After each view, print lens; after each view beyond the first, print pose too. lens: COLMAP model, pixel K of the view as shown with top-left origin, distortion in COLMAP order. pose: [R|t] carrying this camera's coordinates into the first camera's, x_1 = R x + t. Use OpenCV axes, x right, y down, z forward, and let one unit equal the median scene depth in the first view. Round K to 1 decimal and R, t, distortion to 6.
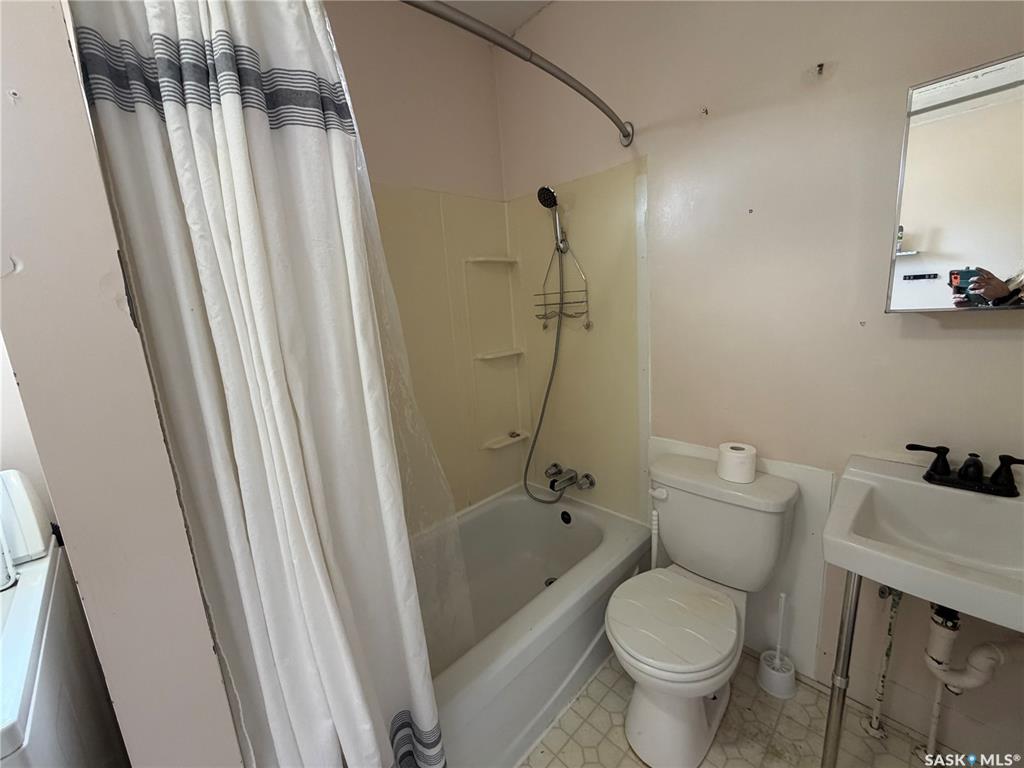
lens RADIAL K [[406.1, 0, 513.3], [0, 406.1, 382.9], [0, 0, 1]] dist [-0.000535, -0.000430]
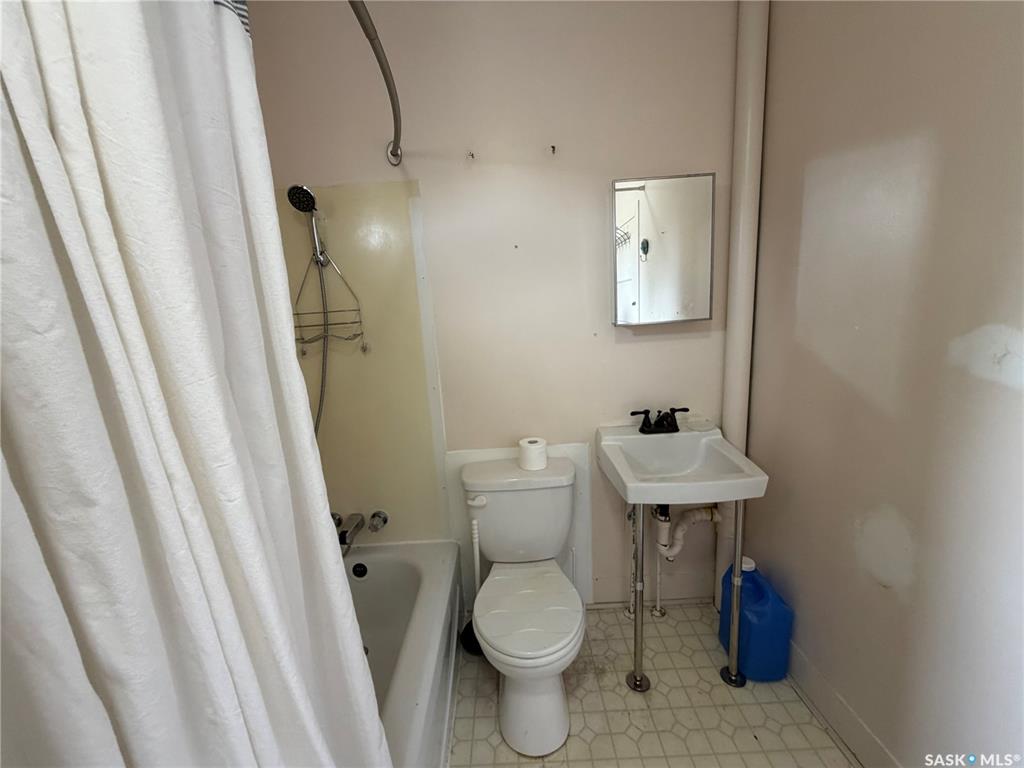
lens RADIAL K [[406.1, 0, 508.4], [0, 406.1, 383.7], [0, 0, 1]] dist [-0.000535, -0.000430]
pose [[0.697599, -0.107209, 0.708422, -0.323893], [0.151816, 0.988409, 0.000085, -0.018757], [-0.700220, 0.107491, 0.705789, 0.189596]]
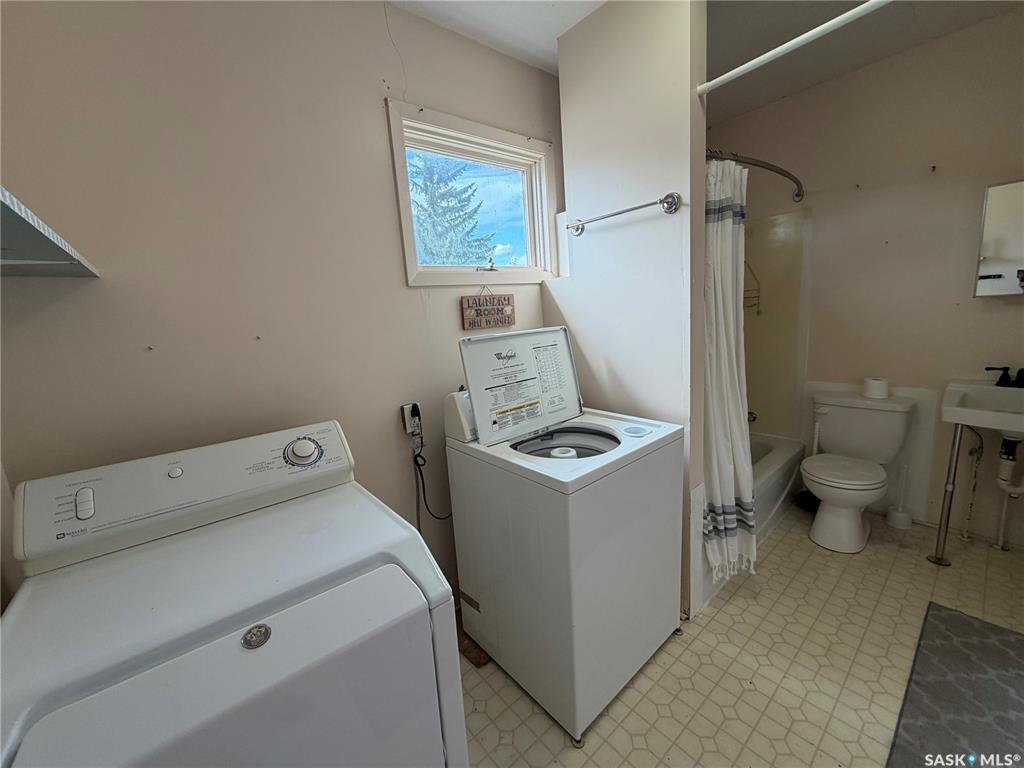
lens RADIAL K [[406.1, 0, 509.0], [0, 406.1, 383.0], [0, 0, 1]] dist [-0.000535, -0.000430]
pose [[0.997221, 0.004340, -0.074369, -0.871243], [-0.005159, 0.999928, -0.010820, 0.202637], [0.074316, 0.011173, 0.997172, -0.827049]]
